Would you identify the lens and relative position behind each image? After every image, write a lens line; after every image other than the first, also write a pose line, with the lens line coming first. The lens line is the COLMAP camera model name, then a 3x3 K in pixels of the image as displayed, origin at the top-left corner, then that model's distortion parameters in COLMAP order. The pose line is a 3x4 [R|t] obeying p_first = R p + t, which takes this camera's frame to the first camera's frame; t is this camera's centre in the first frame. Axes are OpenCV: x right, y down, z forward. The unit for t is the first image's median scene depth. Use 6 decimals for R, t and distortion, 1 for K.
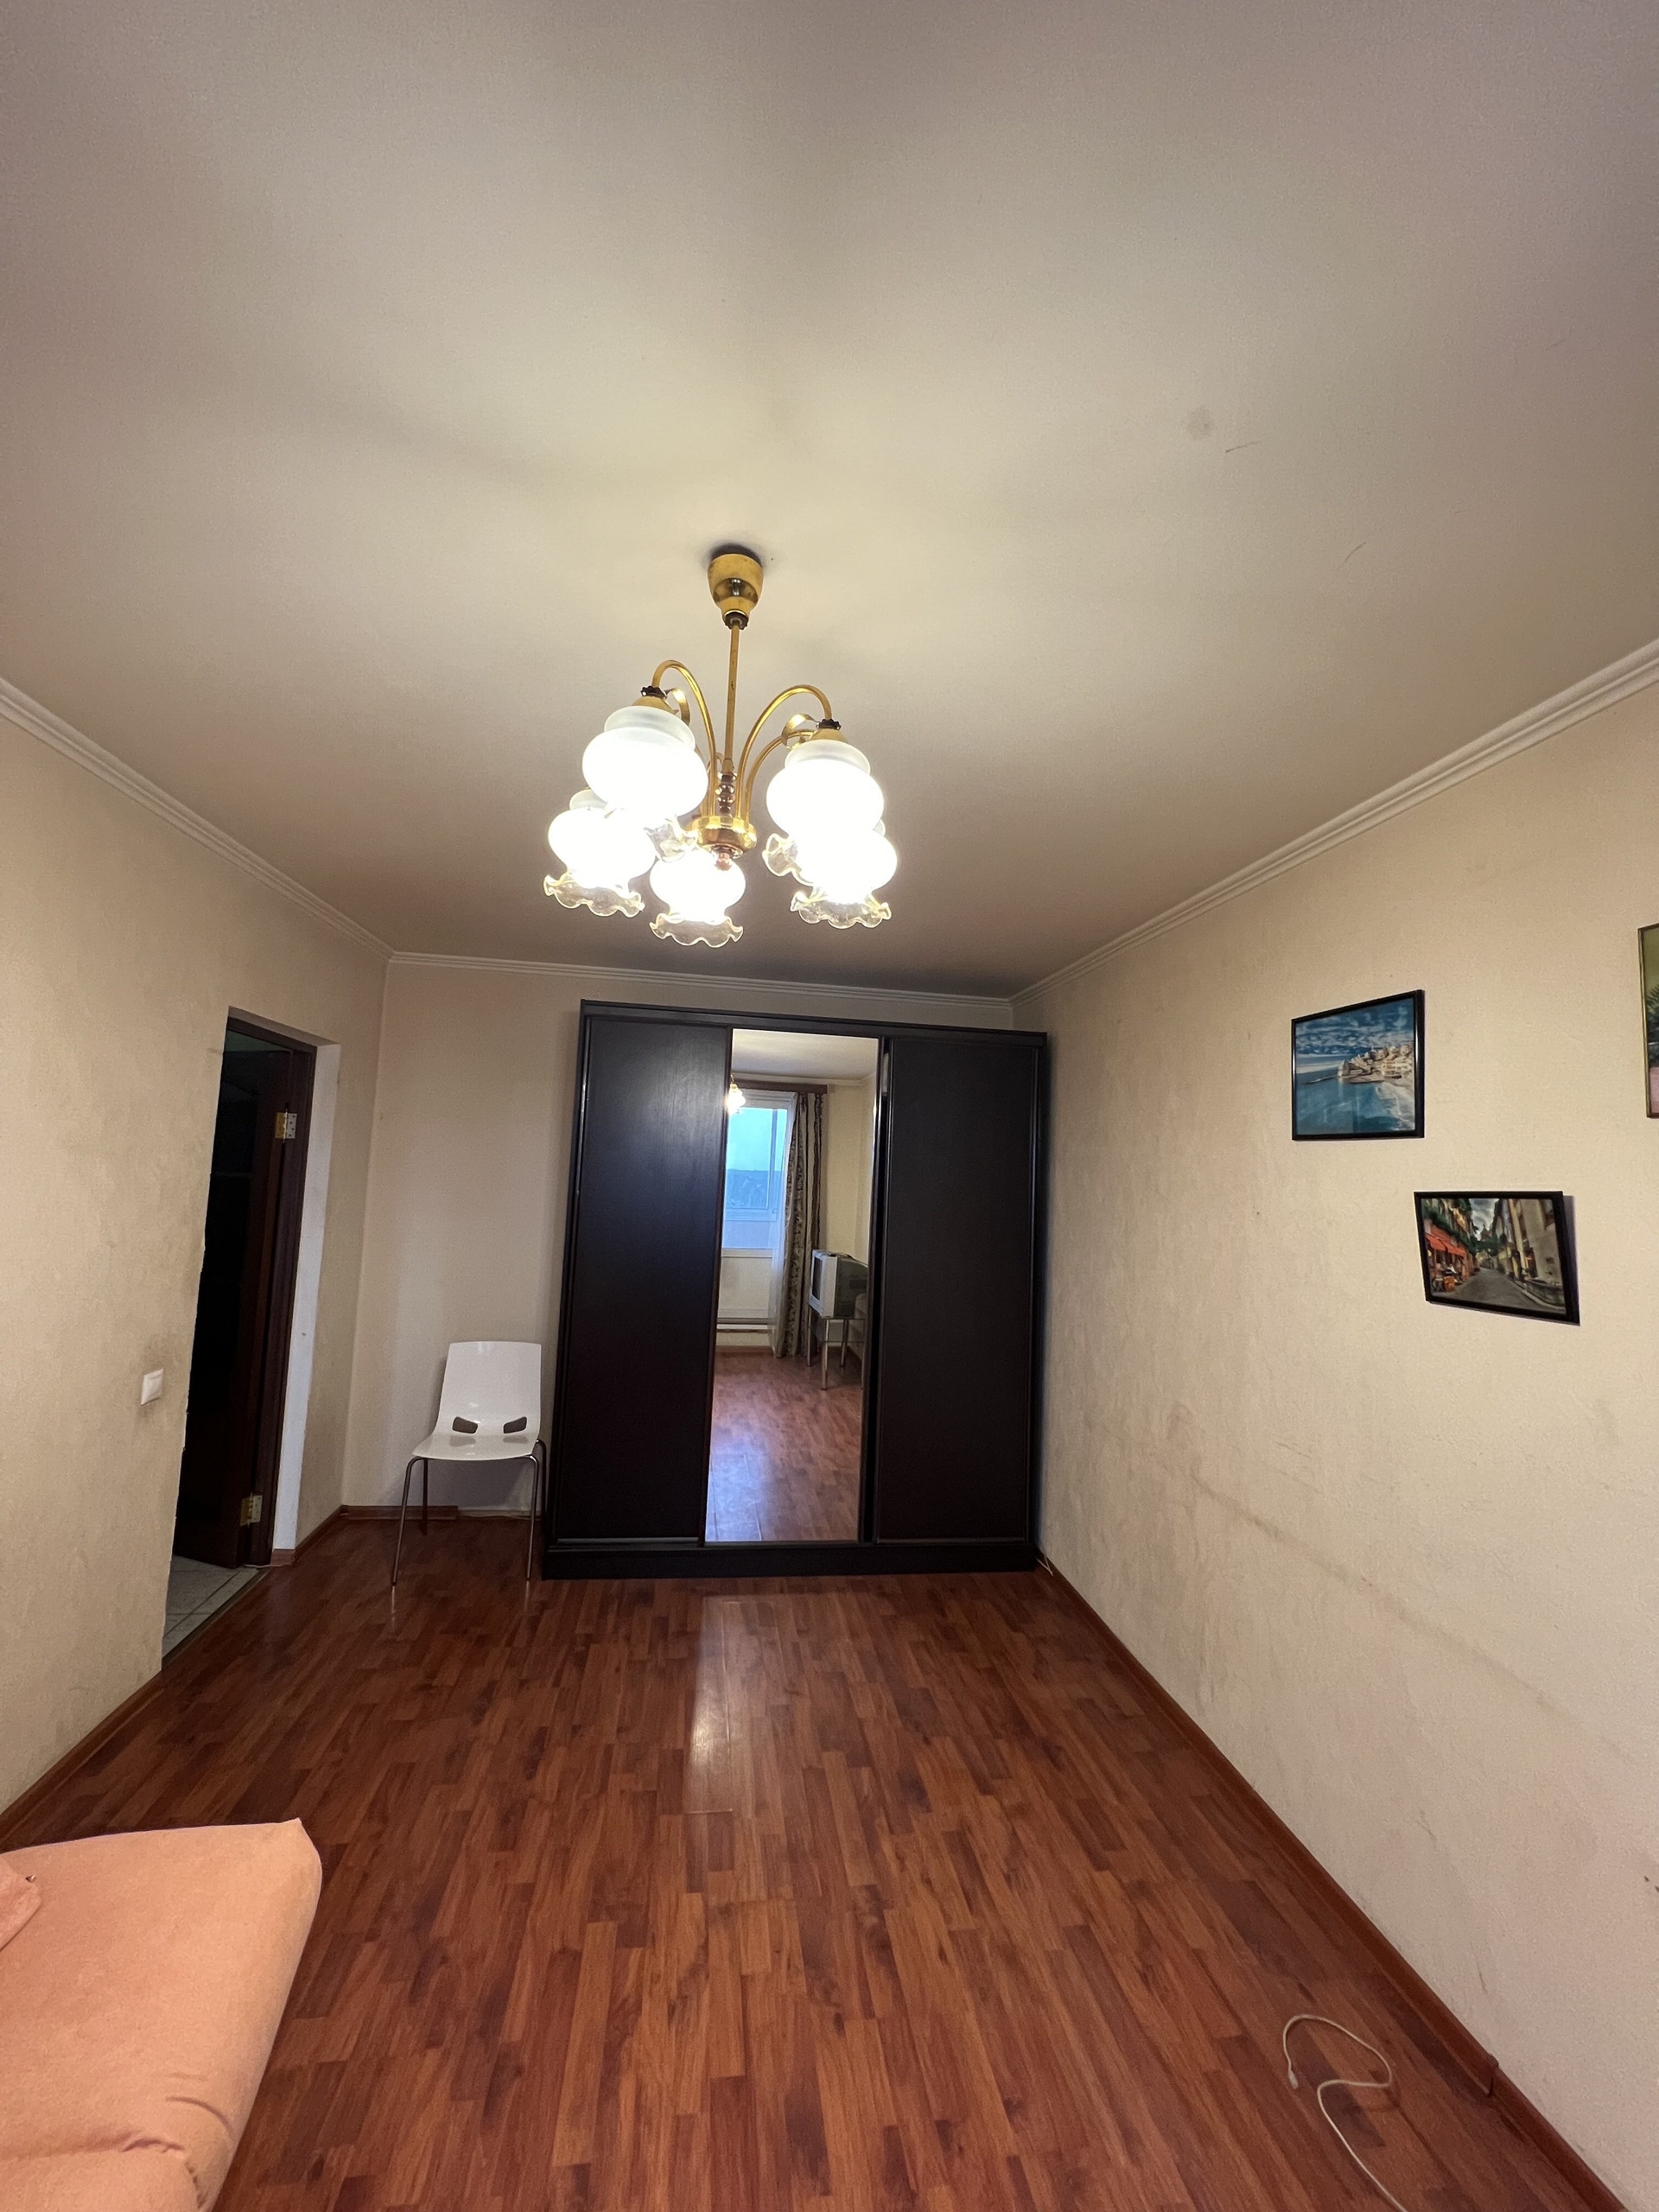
lens RADIAL K [[877.0, 0, 830.8], [0, 877.0, 1103.6], [0, 0, 1]] dist [-0.002566, 0.000884]
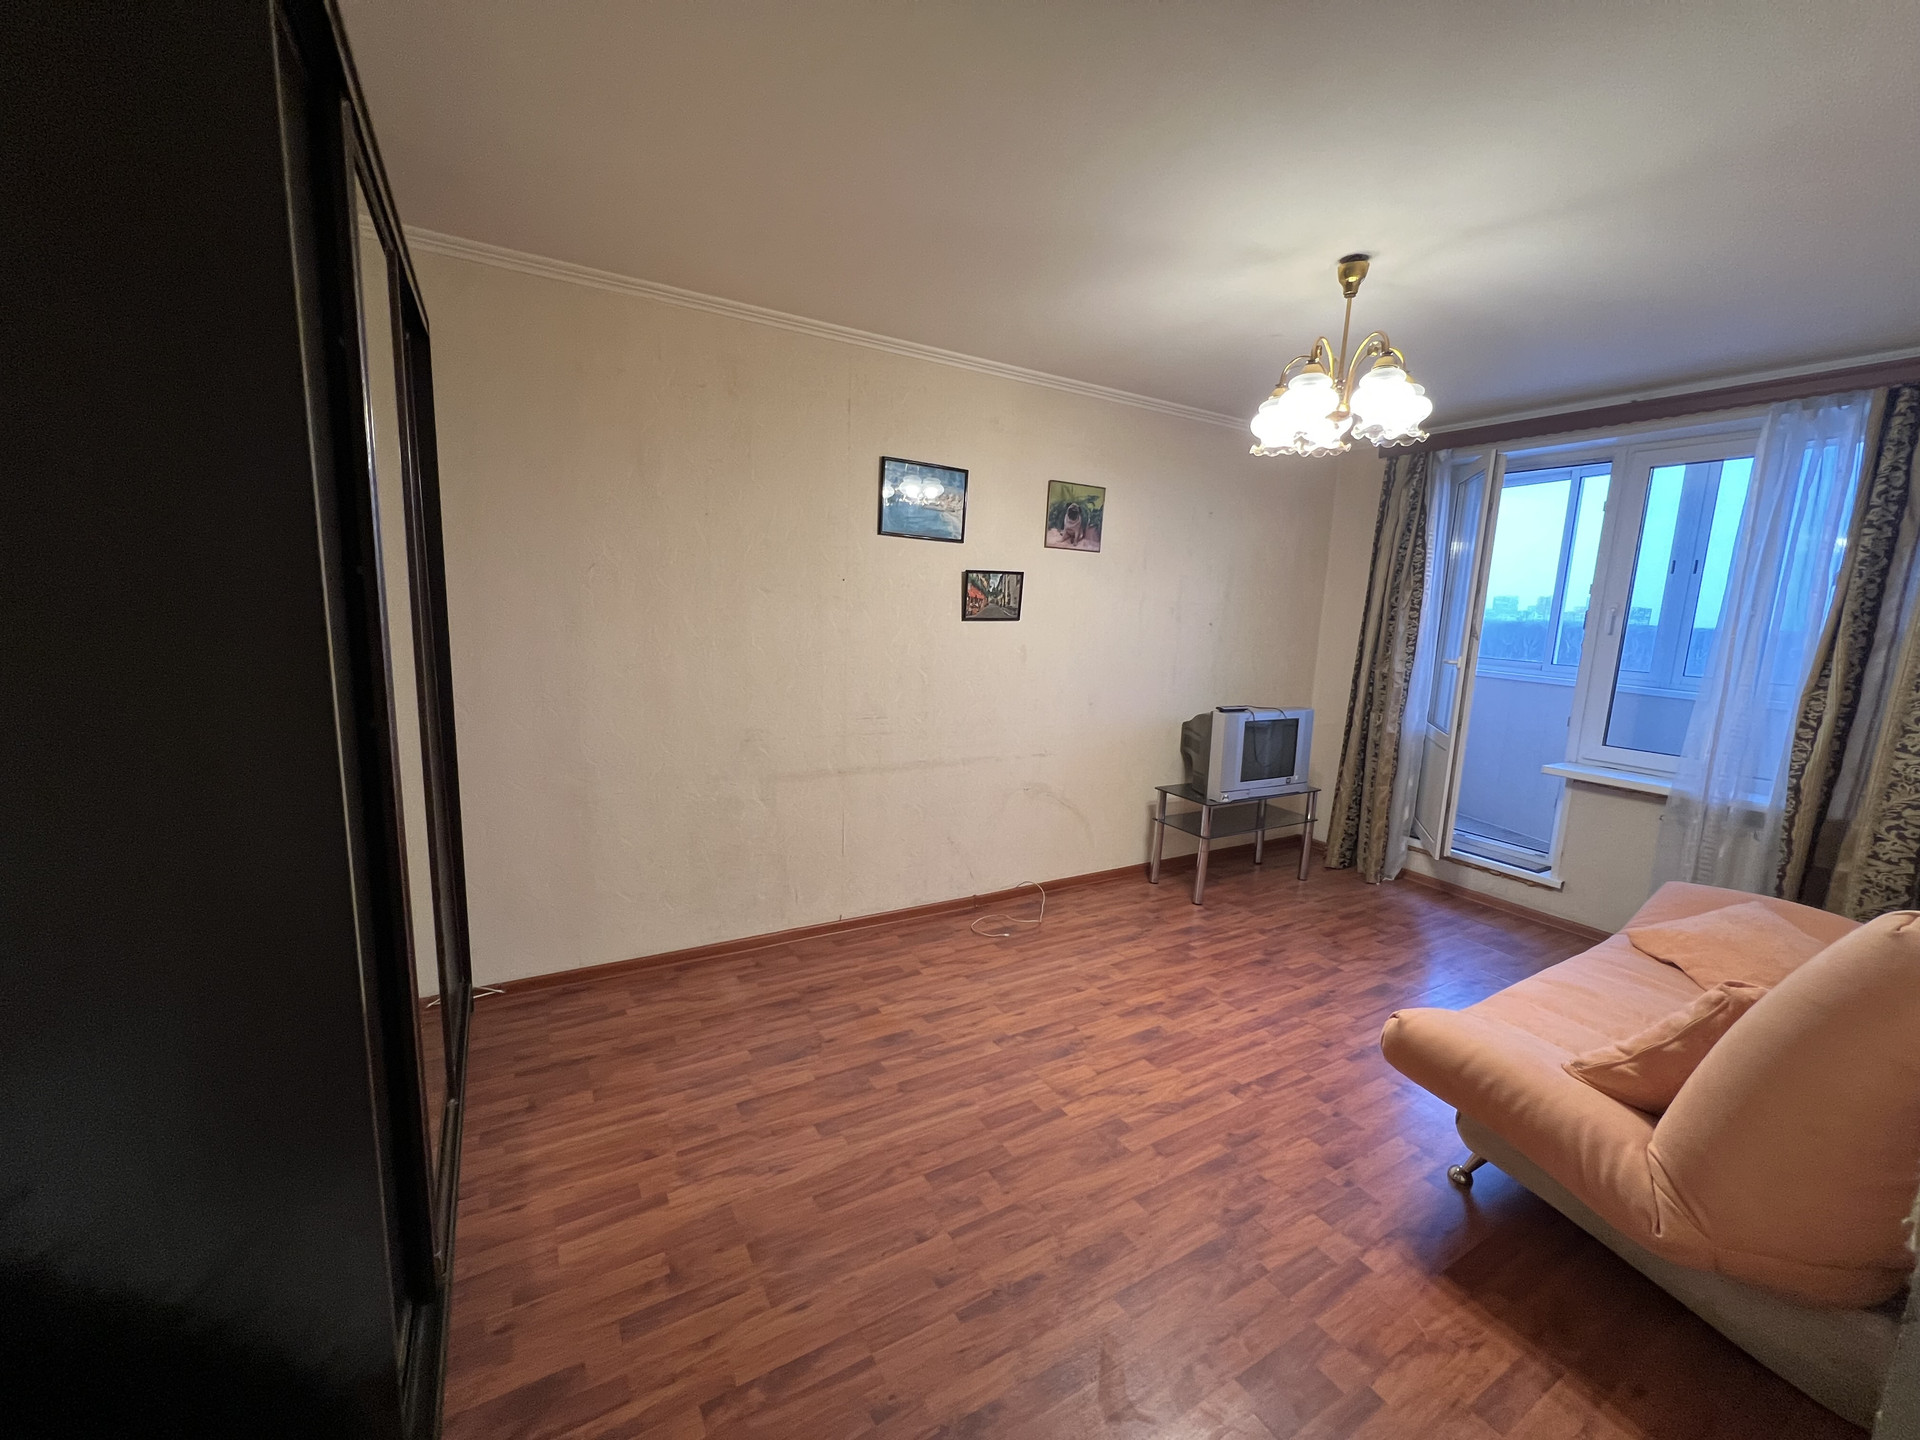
lens RADIAL K [[761.2, 0, 966.5], [0, 761.2, 715.5], [0, 0, 1]] dist [-0.002566, 0.000884]
pose [[-0.373580, -0.197903, 0.906241, -1.156806], [-0.134531, 0.978206, 0.158161, 0.165711], [-0.917790, -0.062831, -0.392062, 1.826847]]
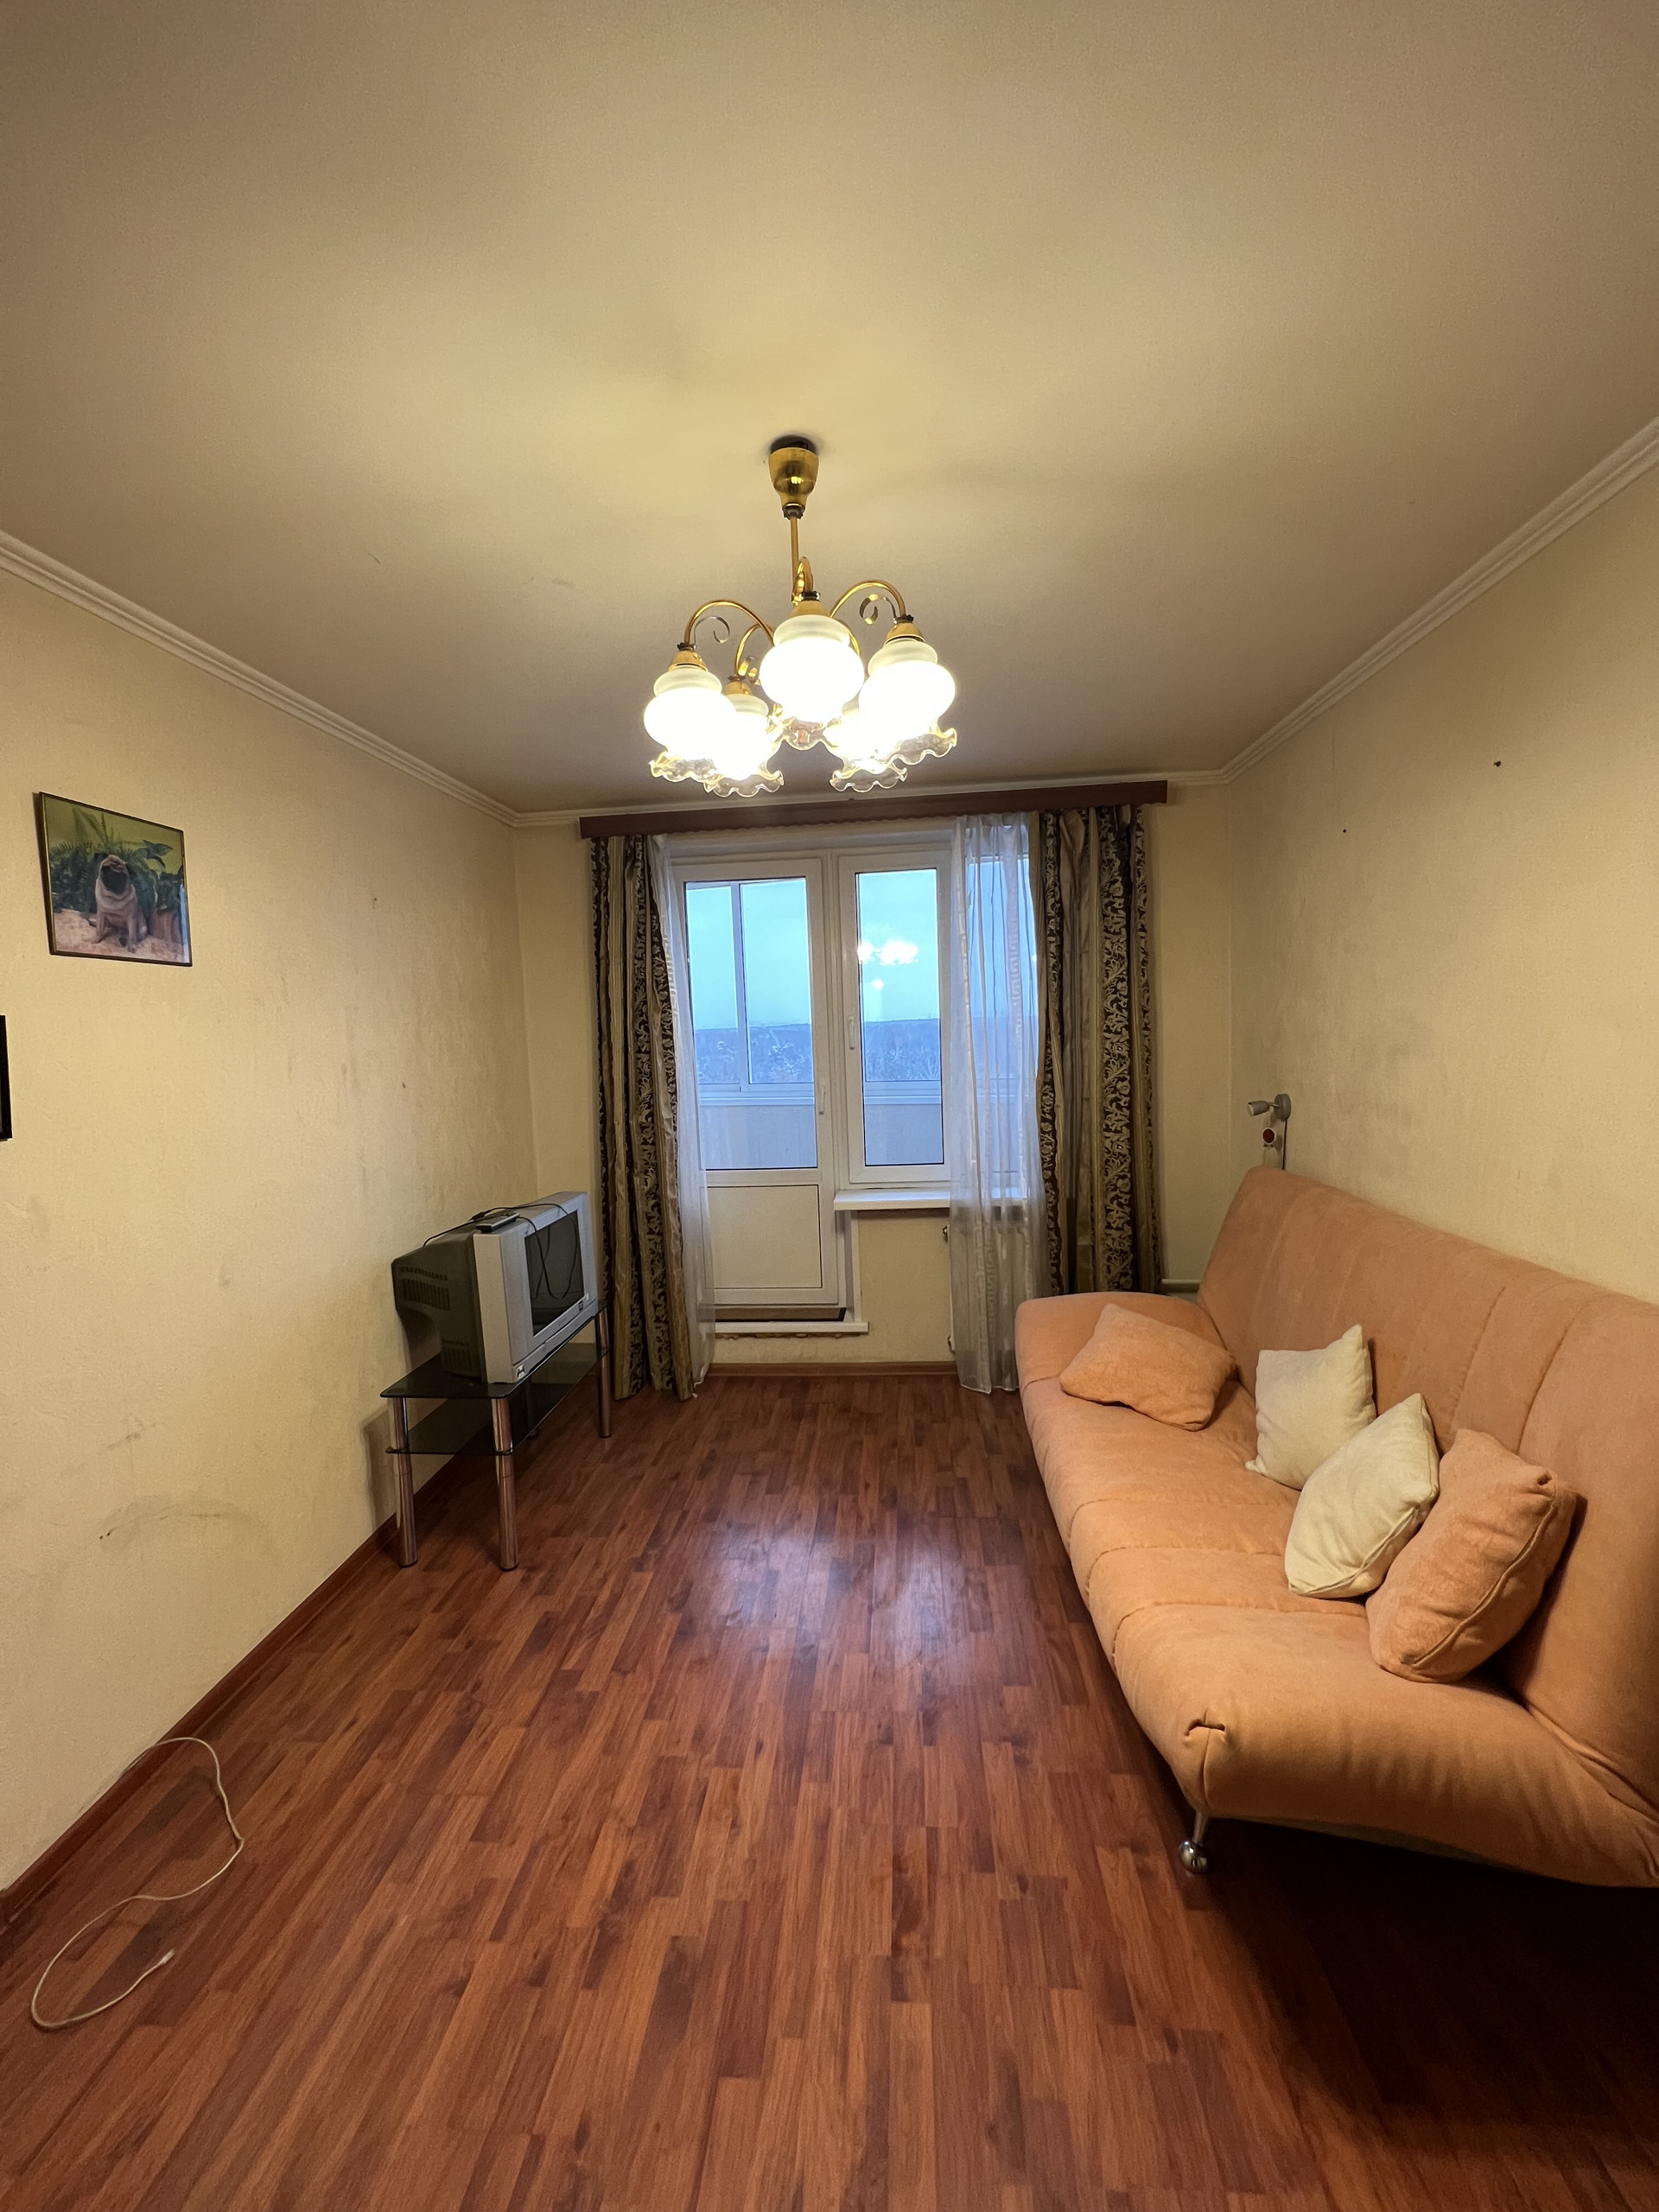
lens RADIAL K [[877.0, 0, 822.7], [0, 877.0, 1107.1], [0, 0, 1]] dist [-0.002566, 0.000884]
pose [[-0.971738, -0.029896, 0.234159, -0.325532], [-0.025814, 0.999457, 0.020481, 0.145978], [-0.234644, 0.013858, -0.971983, 1.598023]]
